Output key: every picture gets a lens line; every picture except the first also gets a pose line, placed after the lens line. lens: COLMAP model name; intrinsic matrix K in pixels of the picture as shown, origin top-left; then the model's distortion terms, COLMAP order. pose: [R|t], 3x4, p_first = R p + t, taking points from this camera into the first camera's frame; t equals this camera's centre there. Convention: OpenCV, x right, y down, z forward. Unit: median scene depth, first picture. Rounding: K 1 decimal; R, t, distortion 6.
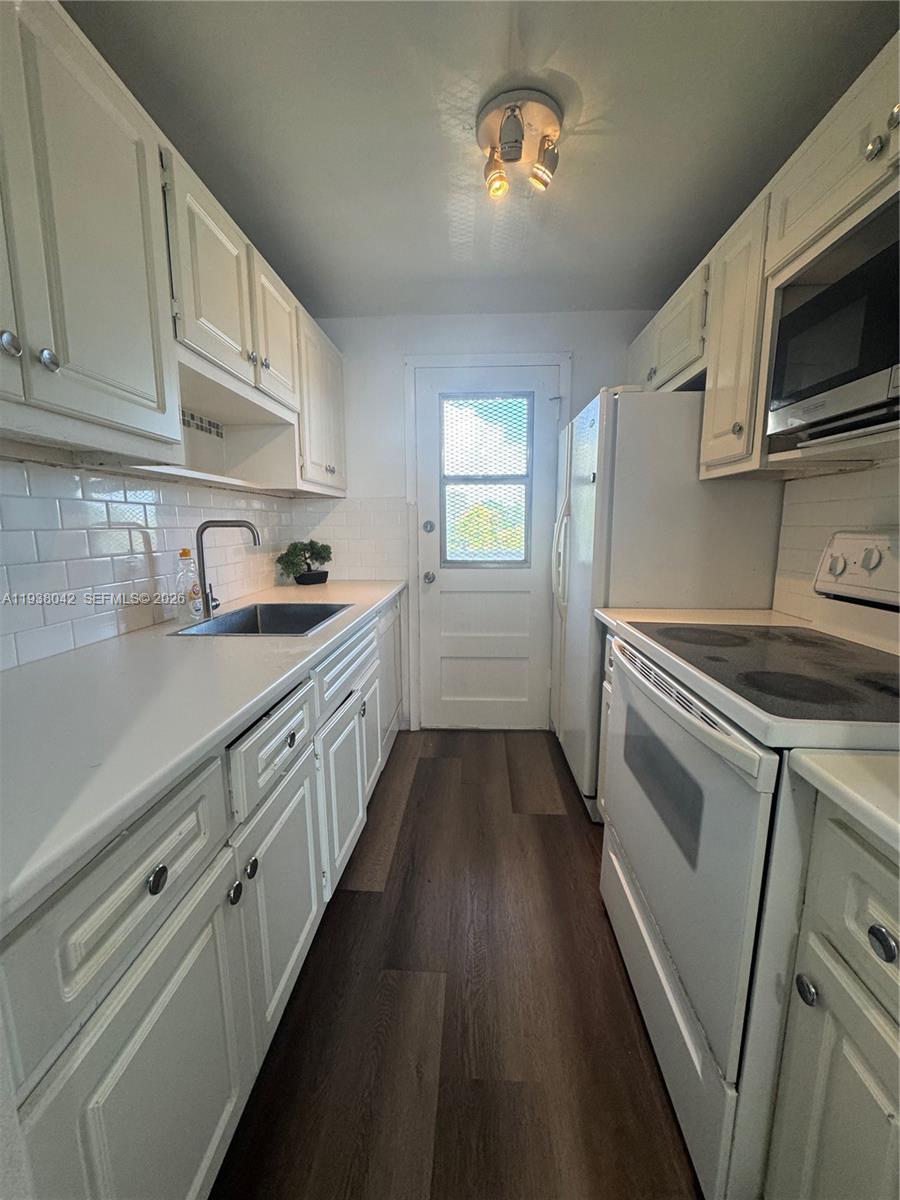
lens RADIAL K [[480.1, 0, 452.5], [0, 480.1, 600.0], [0, 0, 1]] dist [0.000655, 0.000203]
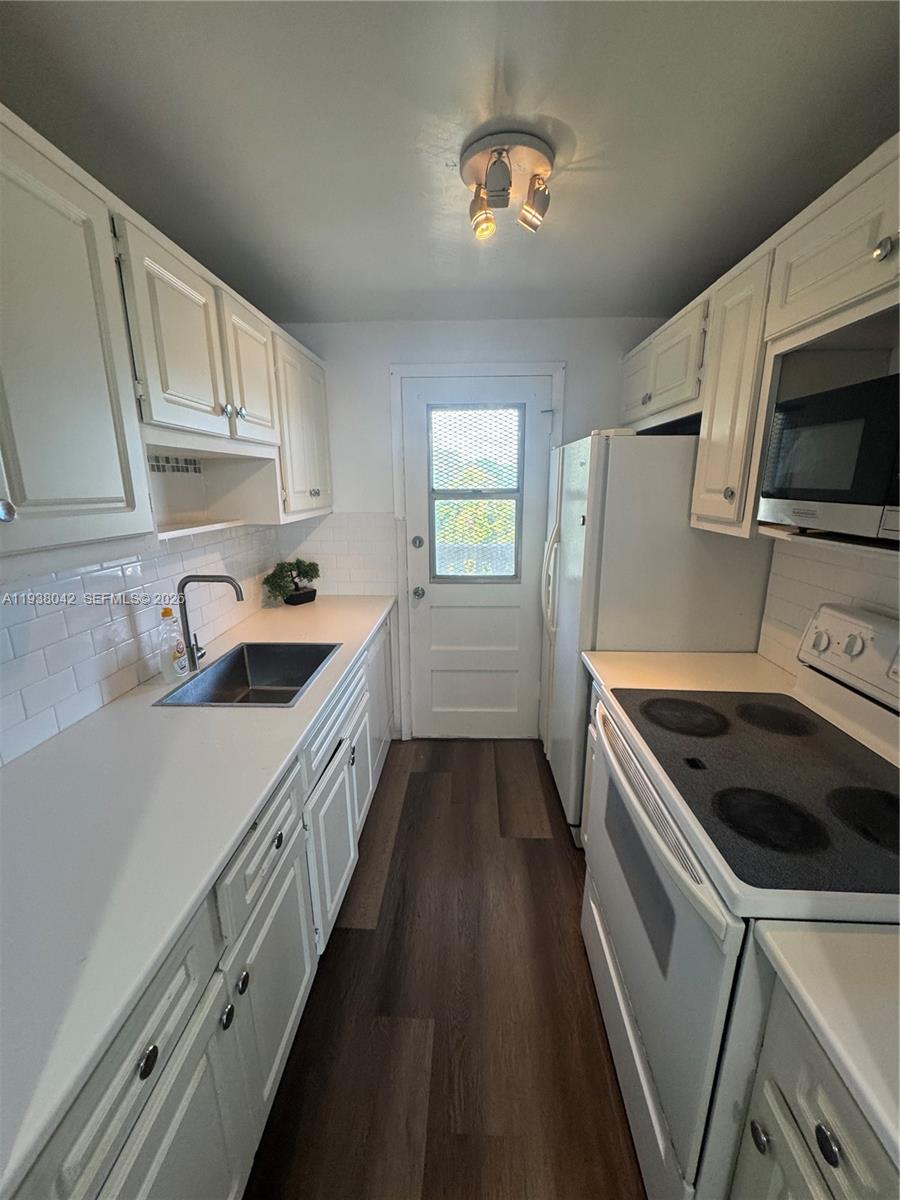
lens RADIAL K [[480.1, 0, 452.8], [0, 480.1, 599.8], [0, 0, 1]] dist [0.000655, 0.000203]
pose [[0.999914, -0.005389, 0.011984, 0.017558], [0.004329, 0.996216, 0.086809, -0.211866], [-0.012406, -0.086750, 0.996153, 0.015426]]
